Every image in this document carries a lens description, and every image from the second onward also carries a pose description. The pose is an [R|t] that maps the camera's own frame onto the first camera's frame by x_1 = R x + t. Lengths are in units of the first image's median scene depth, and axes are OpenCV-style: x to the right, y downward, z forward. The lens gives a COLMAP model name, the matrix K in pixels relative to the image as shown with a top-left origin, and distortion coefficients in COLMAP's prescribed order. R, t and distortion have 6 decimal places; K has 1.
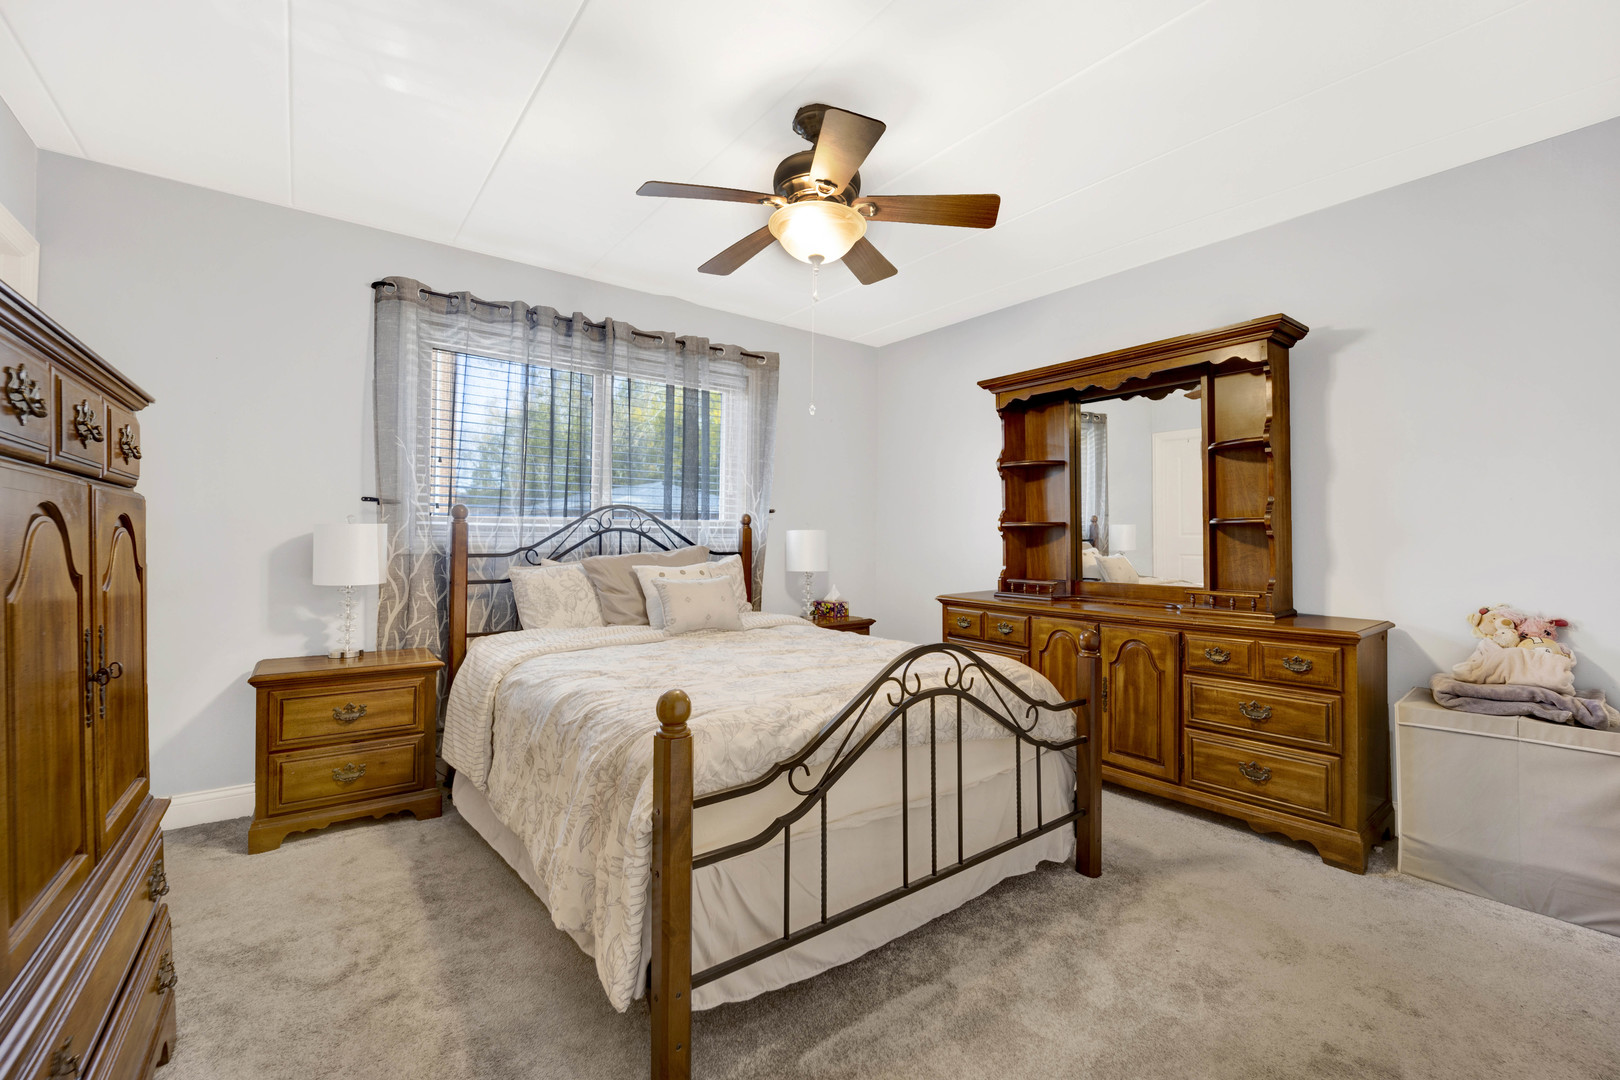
lens RADIAL K [[660.0, 0, 799.7], [0, 660.0, 535.4], [0, 0, 1]] dist [-0.016796, -0.000183]
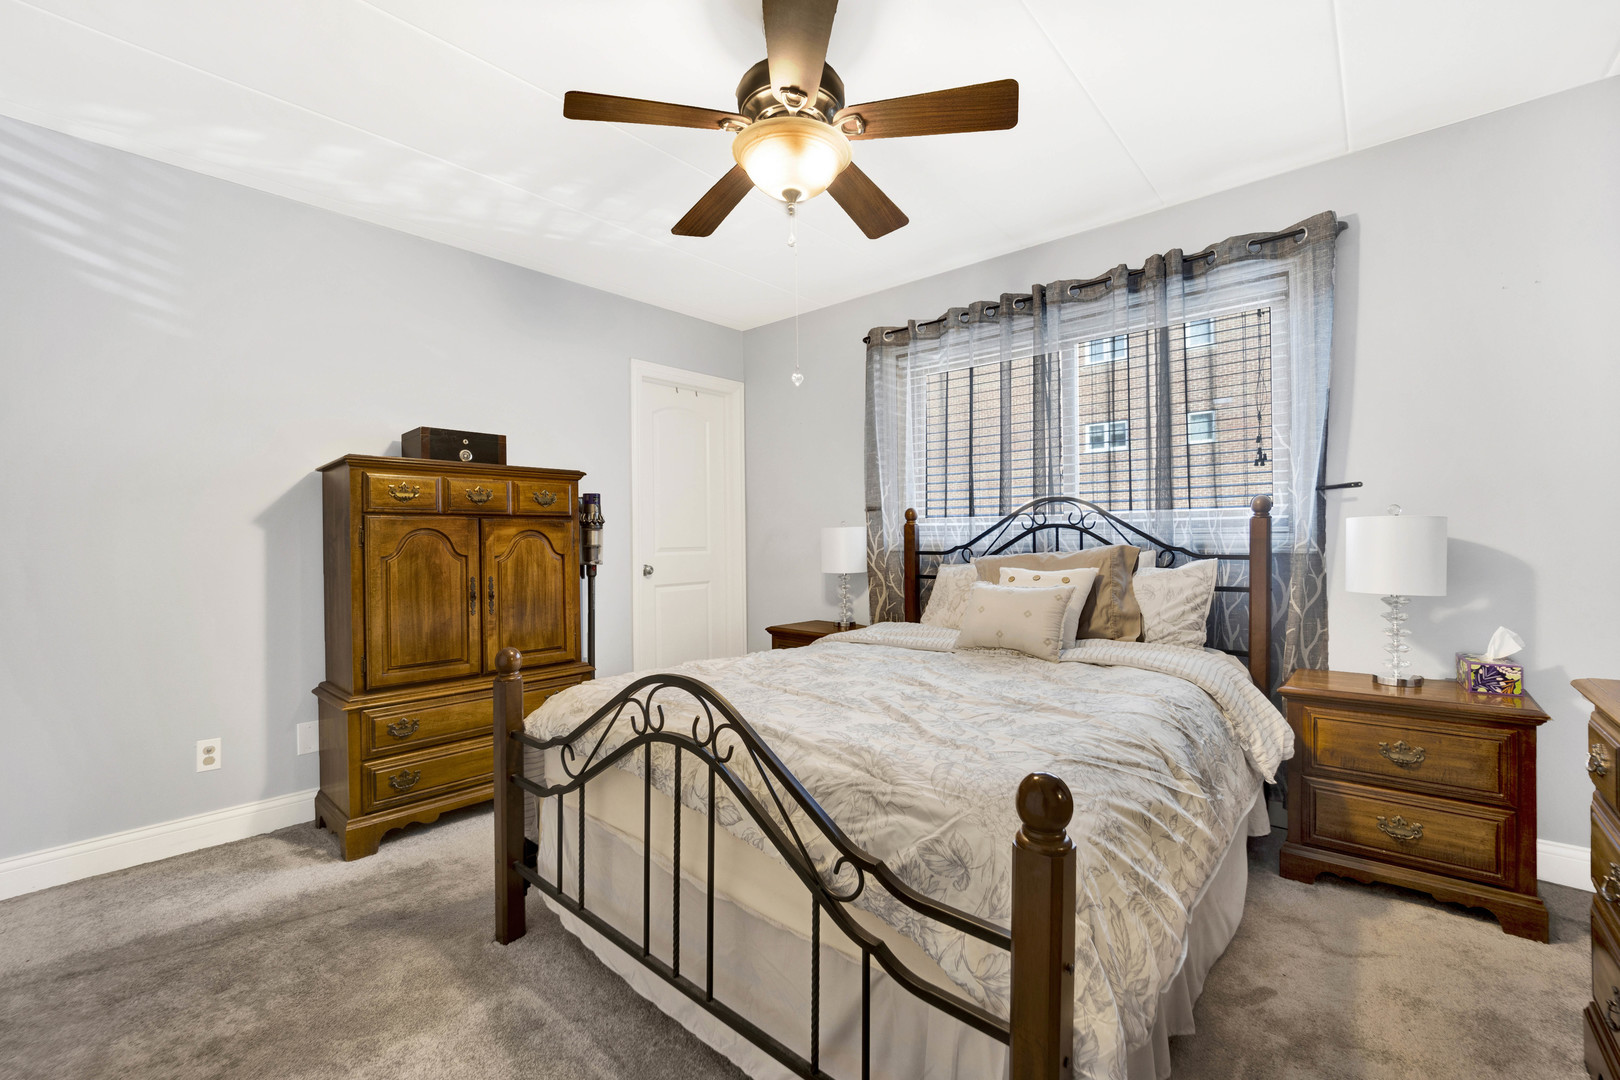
lens RADIAL K [[660.0, 0, 799.7], [0, 660.0, 535.4], [0, 0, 1]] dist [-0.016796, -0.000183]
pose [[0.204307, -0.009649, -0.978859, 0.550601], [0.011716, 0.999904, -0.007411, 0.006760], [0.978837, -0.009954, 0.204400, 0.559164]]
